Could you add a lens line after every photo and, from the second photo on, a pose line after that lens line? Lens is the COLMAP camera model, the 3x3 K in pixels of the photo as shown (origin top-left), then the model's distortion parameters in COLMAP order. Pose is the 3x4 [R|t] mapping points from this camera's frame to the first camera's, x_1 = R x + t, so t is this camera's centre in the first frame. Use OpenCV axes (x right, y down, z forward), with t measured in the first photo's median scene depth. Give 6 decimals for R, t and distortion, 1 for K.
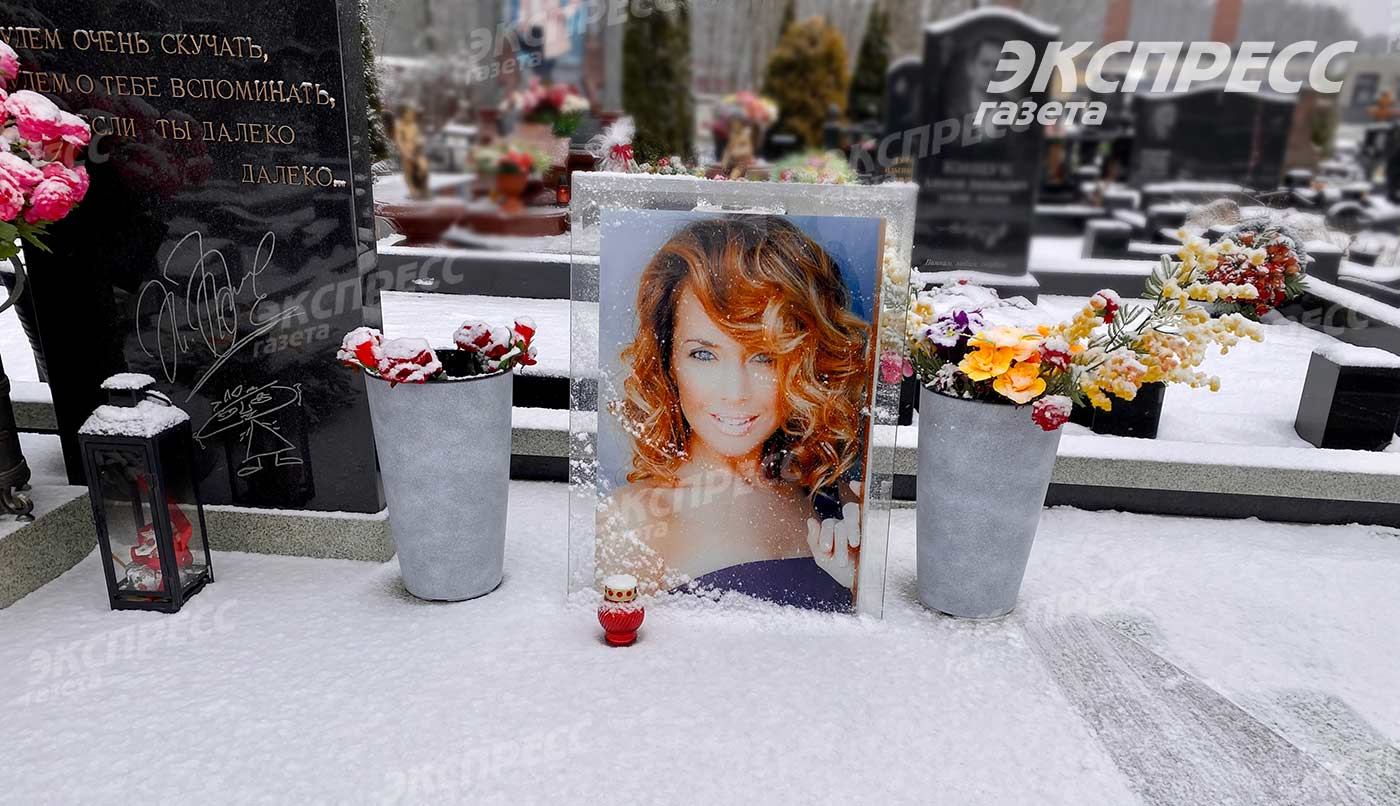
lens RADIAL K [[1050.7, 0, 695.5], [0, 1050.7, 521.4], [0, 0, 1]] dist [0.104389, -0.123892]
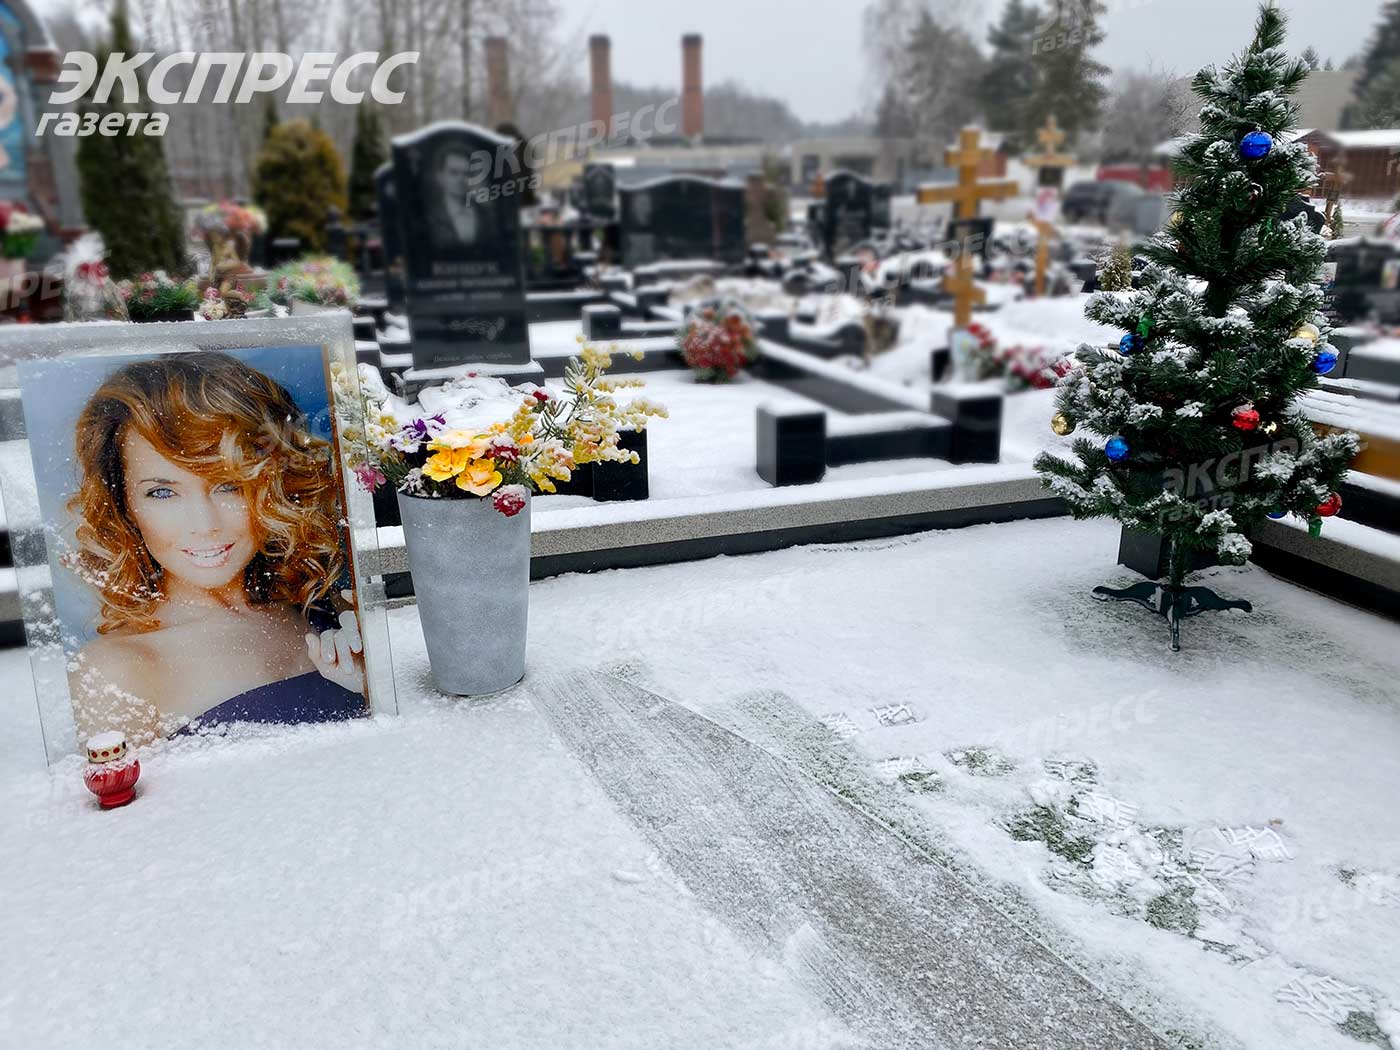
lens RADIAL K [[1063.2, 0, 700.8], [0, 1063.2, 523.4], [0, 0, 1]] dist [0.021175, -0.012929]
pose [[0.909232, -0.159533, 0.384508, 0.075656], [0.187410, 0.981626, -0.035883, 0.000782], [-0.371719, 0.104687, 0.922424, -0.108401]]
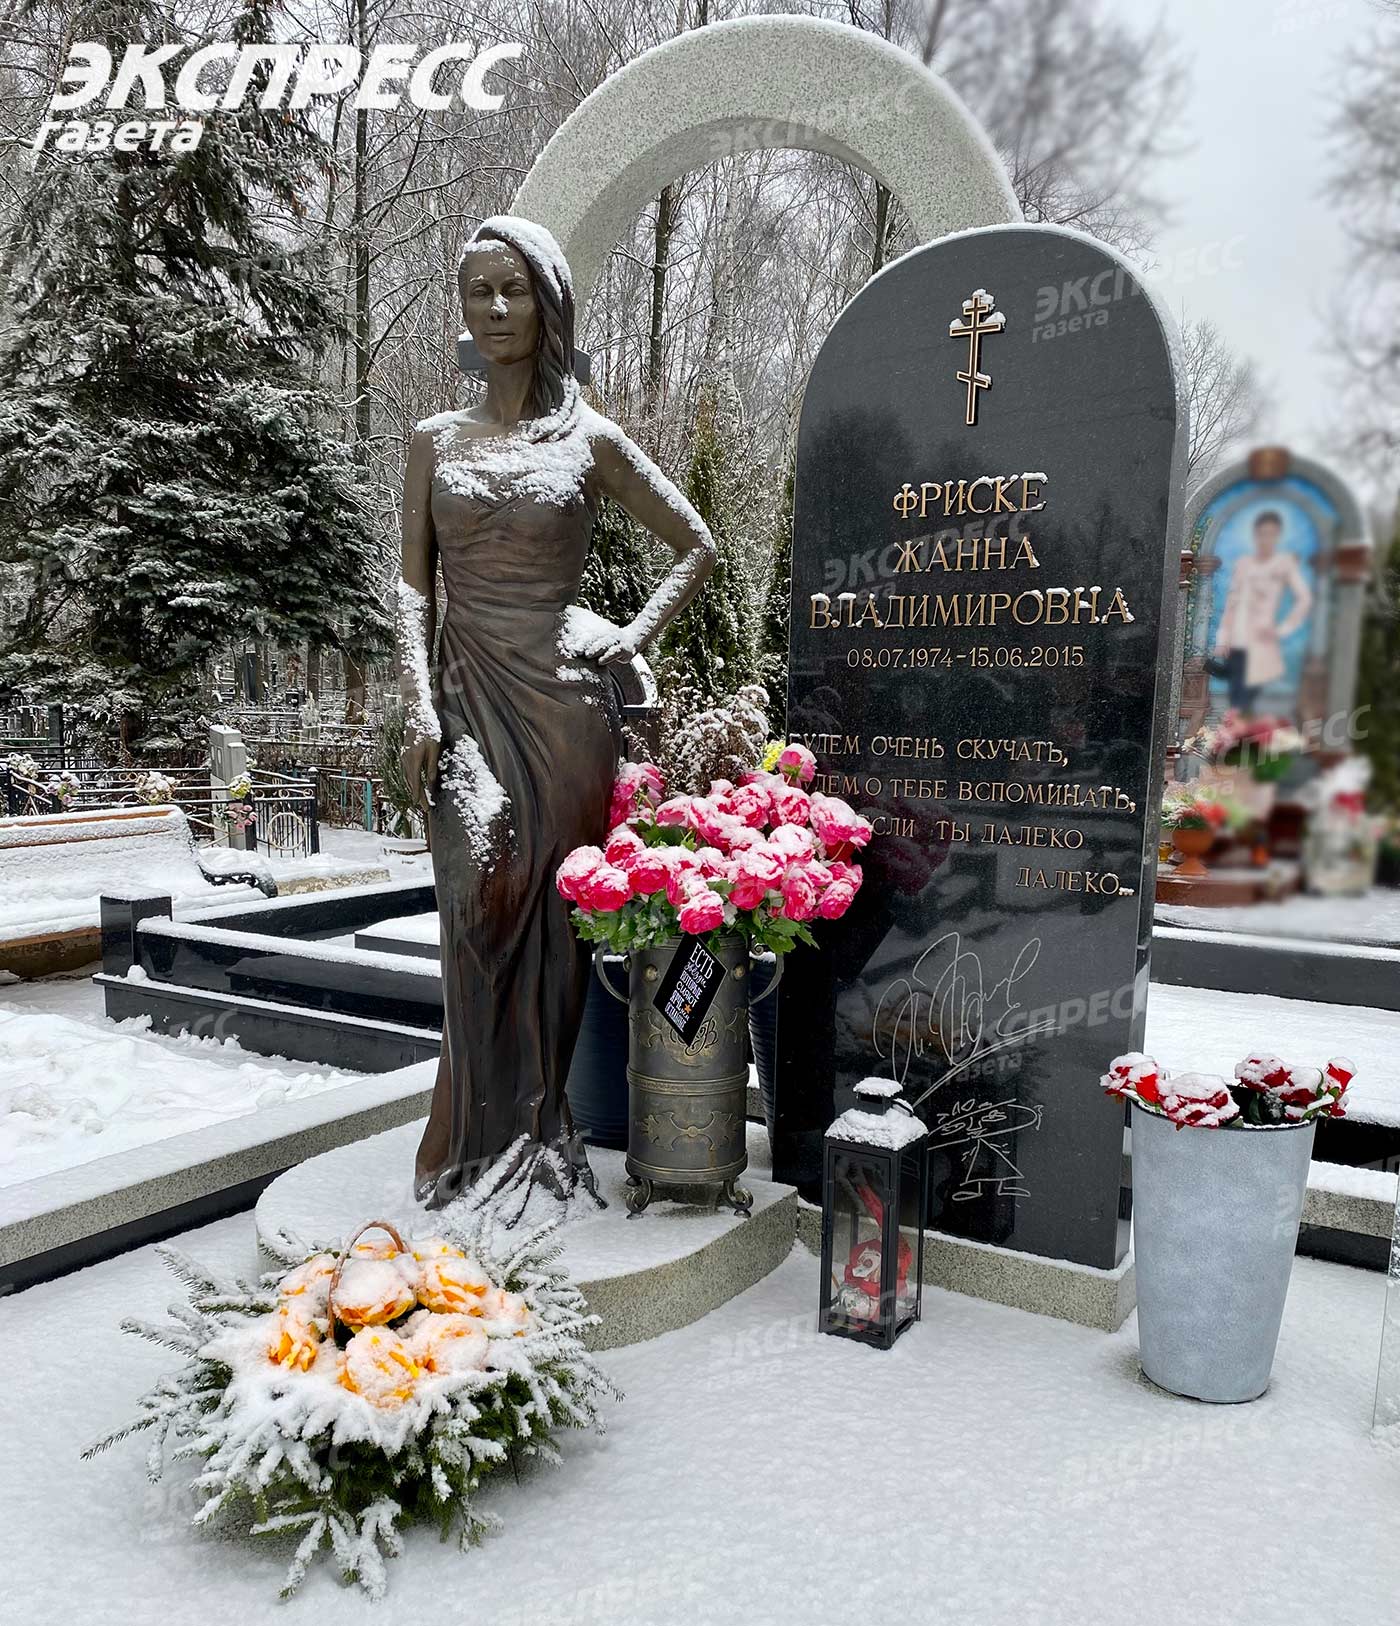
lens RADIAL K [[1415.4, 0, 682.5], [0, 1415.4, 927.7], [0, 0, 1]] dist [0.021776, -0.013228]
pose [[0.891277, 0.058996, -0.449604, -0.129190], [-0.158491, 0.969496, -0.186971, -0.007149], [0.424859, 0.237901, 0.873440, -0.185110]]
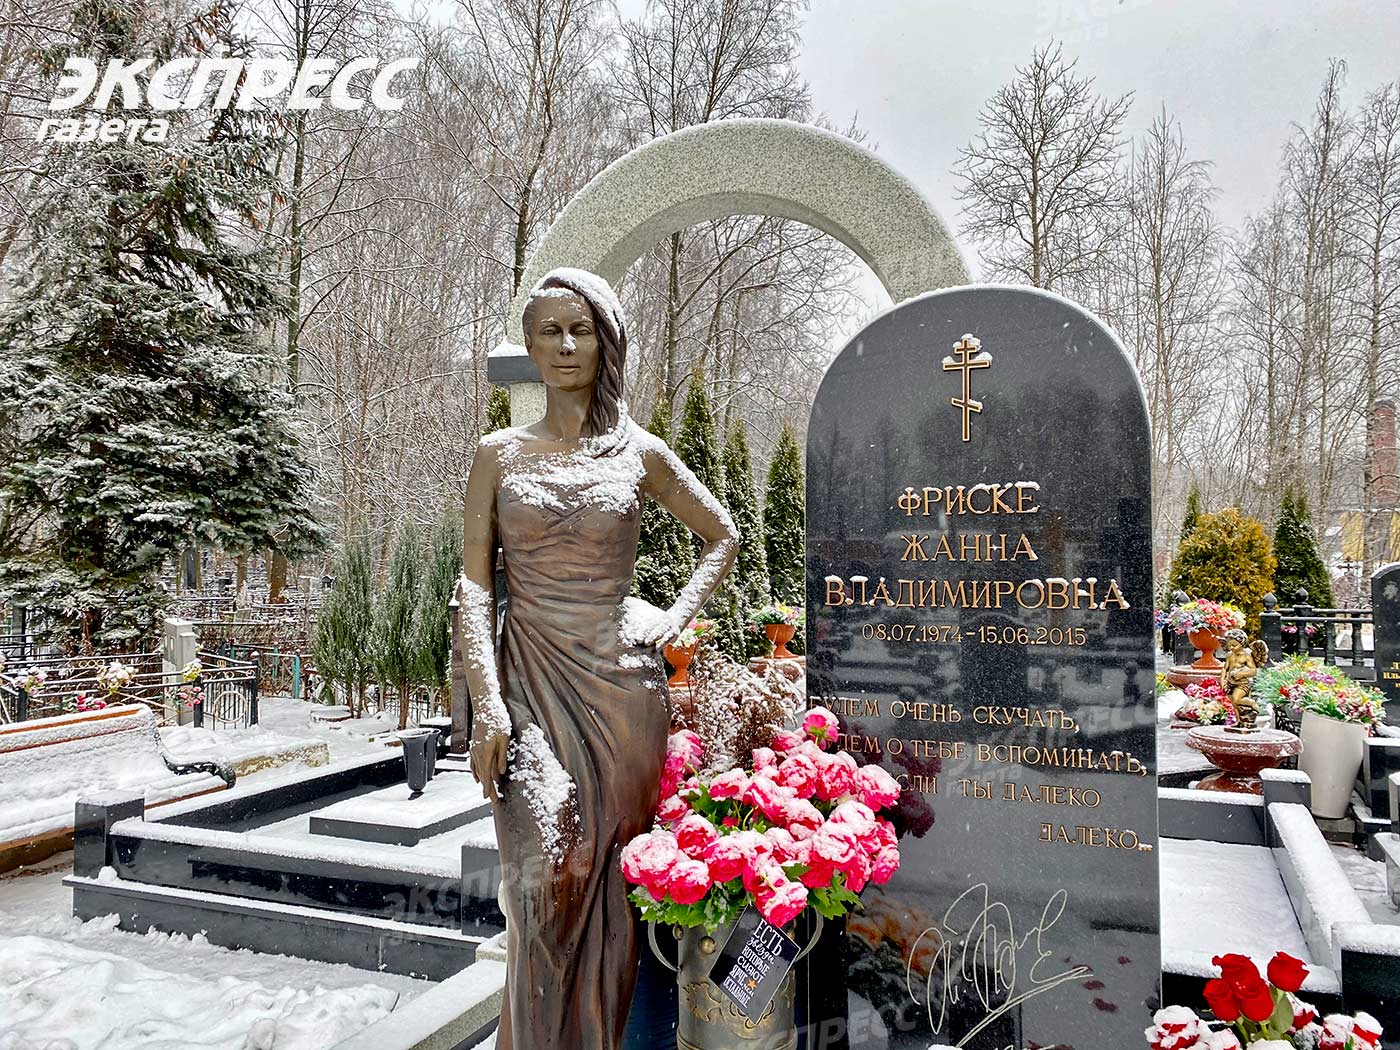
lens RADIAL K [[1058.2, 0, 702.9], [0, 1058.2, 518.3], [0, 0, 1]] dist [0.055846, -0.065811]
pose [[0.952727, -0.047018, -0.300167, -0.411462], [-0.080592, 0.913454, -0.398883, -0.166747], [0.292943, 0.404218, 0.866483, -0.100158]]
